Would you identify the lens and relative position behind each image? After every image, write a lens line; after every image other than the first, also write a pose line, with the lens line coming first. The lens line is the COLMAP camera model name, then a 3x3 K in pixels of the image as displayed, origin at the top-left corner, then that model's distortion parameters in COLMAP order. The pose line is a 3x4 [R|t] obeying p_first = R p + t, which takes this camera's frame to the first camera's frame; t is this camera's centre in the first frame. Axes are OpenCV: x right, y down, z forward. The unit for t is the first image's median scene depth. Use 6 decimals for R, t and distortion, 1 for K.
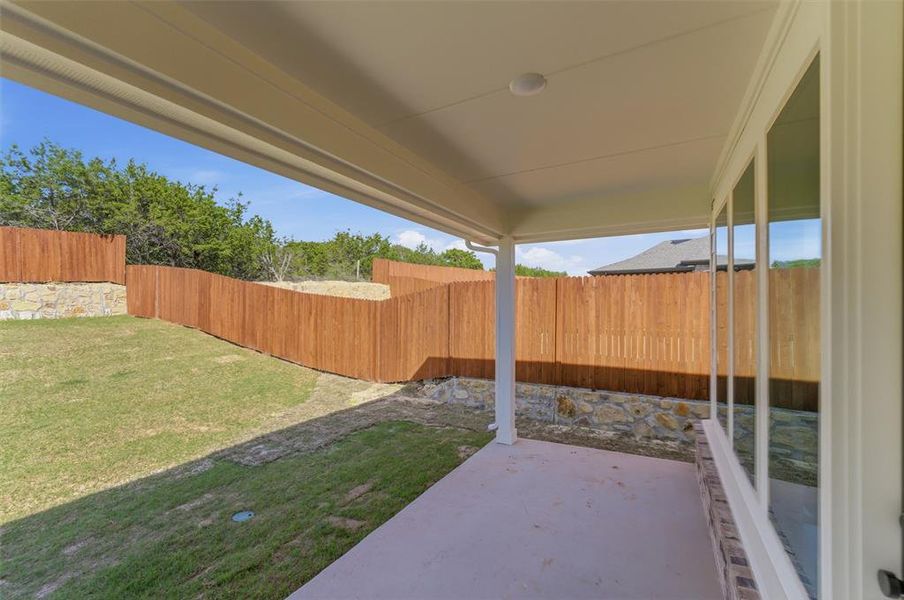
lens RADIAL K [[369.5, 0, 452.7], [0, 369.5, 307.7], [0, 0, 1]] dist [0.000419, 0.000095]
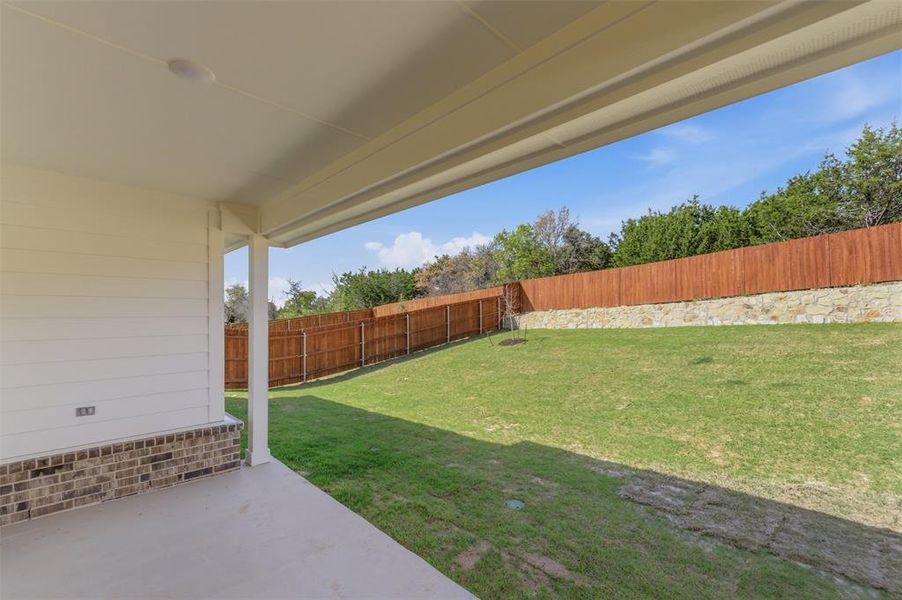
lens RADIAL K [[381.8, 0, 453.5], [0, 381.8, 315.1], [0, 0, 1]] dist [0.000320, 0.000059]
pose [[-0.269987, -0.000785, -0.962864, 0.312809], [0.010885, 0.999933, -0.003868, 0.003245], [0.962802, -0.011525, -0.269961, 0.621893]]
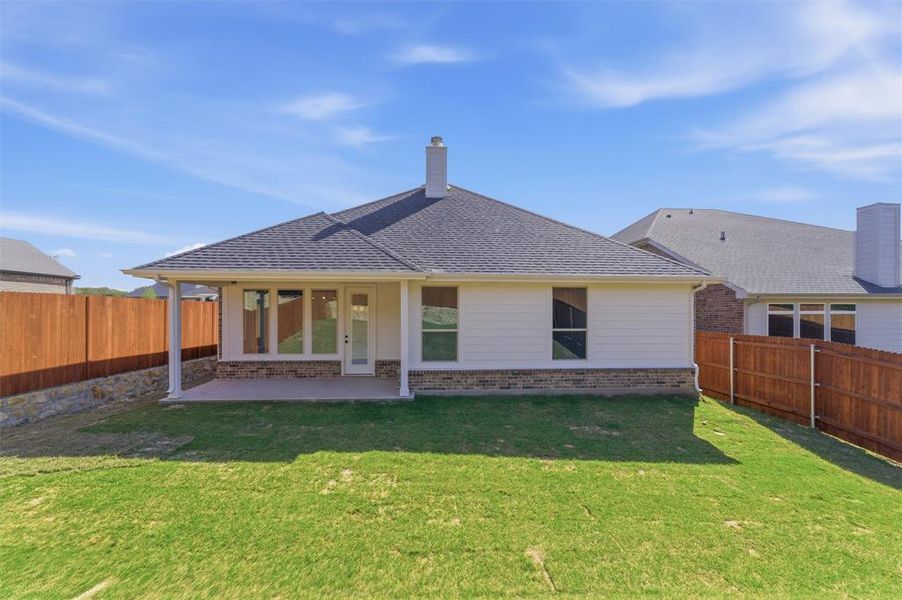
lens RADIAL K [[381.8, 0, 453.5], [0, 381.8, 315.1], [0, 0, 1]] dist [0.000320, 0.000059]
pose [[-0.543845, -0.007293, 0.839154, -1.604422], [-0.007930, 0.999962, 0.003552, -0.031036], [-0.839148, -0.004723, -0.543883, 0.690406]]
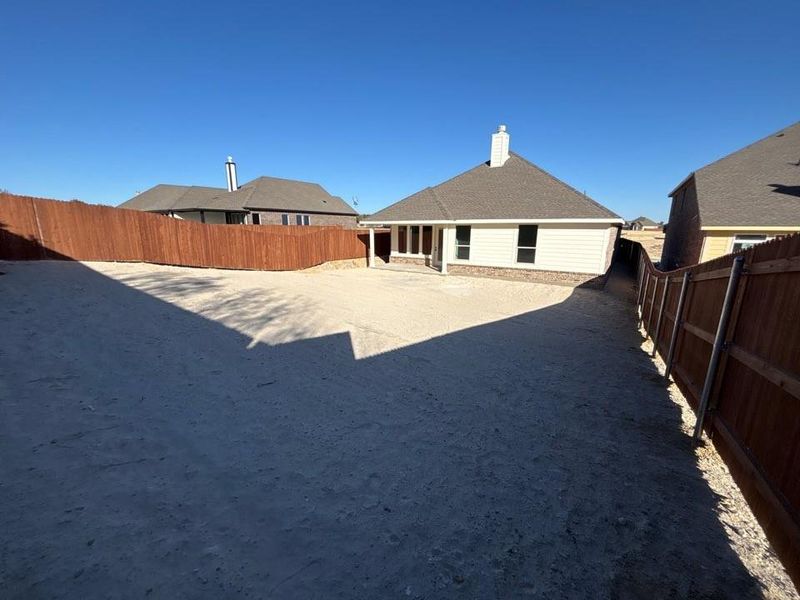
lens RADIAL K [[320.5, 0, 400.0], [0, 320.5, 300.0], [0, 0, 1]] dist [0.003143, 0.000190]
pose [[0.107156, -0.215662, 0.970571, -3.108857], [-0.012691, 0.975815, 0.218229, -0.101091], [-0.994161, -0.035702, 0.101827, 0.150558]]
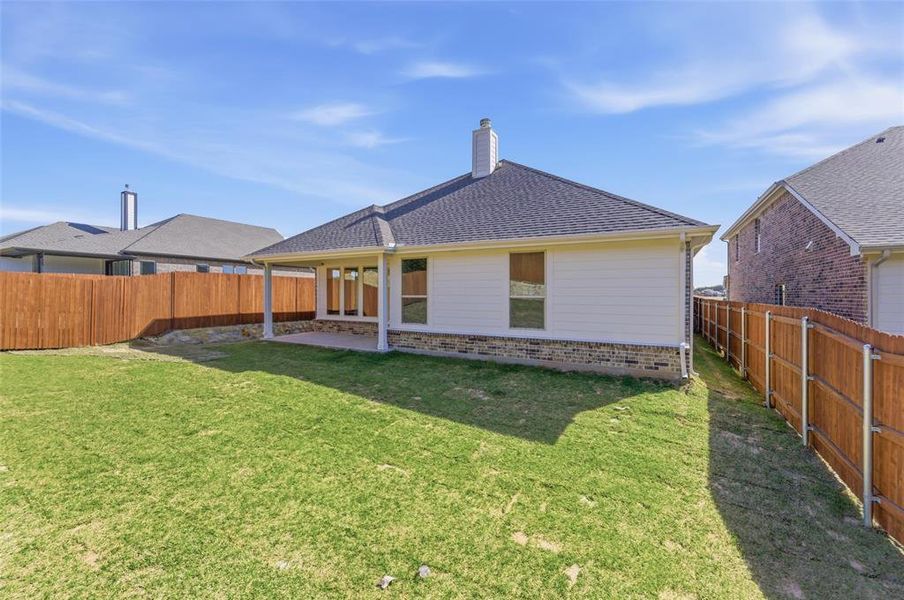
lens RADIAL K [[374.2, 0, 453.6], [0, 374.2, 302.0], [0, 0, 1]] dist [-0.000578, 0.000011]
pose [[-0.000629, -0.018024, 0.999837, -1.996793], [-0.012464, 0.999760, 0.018014, 0.027039], [-0.999922, -0.012450, -0.000854, -0.255144]]
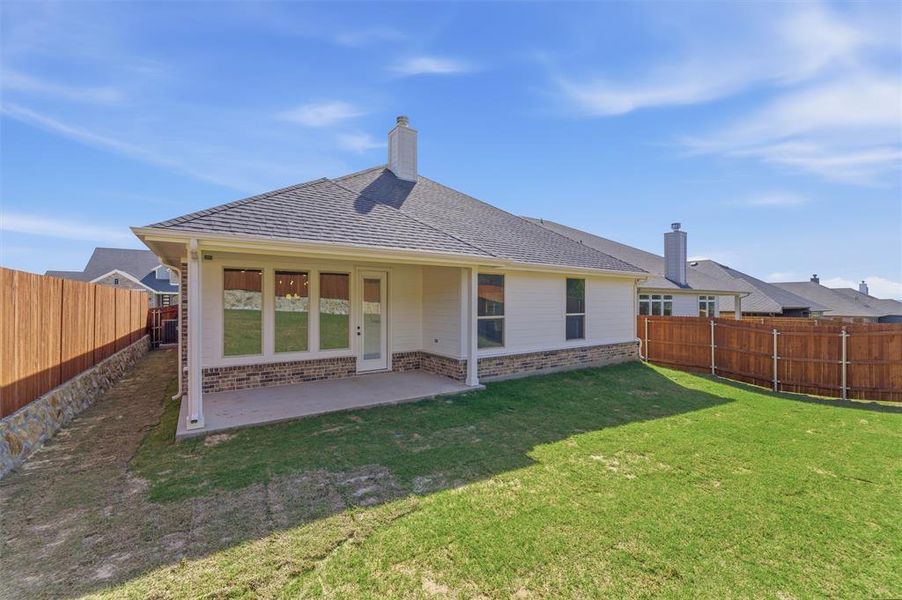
lens RADIAL K [[373.4, 0, 452.6], [0, 373.4, 302.0], [0, 0, 1]] dist [-0.000578, 0.000011]
pose [[-0.893650, 0.001280, 0.448763, -0.845293], [-0.002884, 0.999959, -0.008597, -0.011624], [-0.448756, -0.008977, -0.893609, 1.310662]]
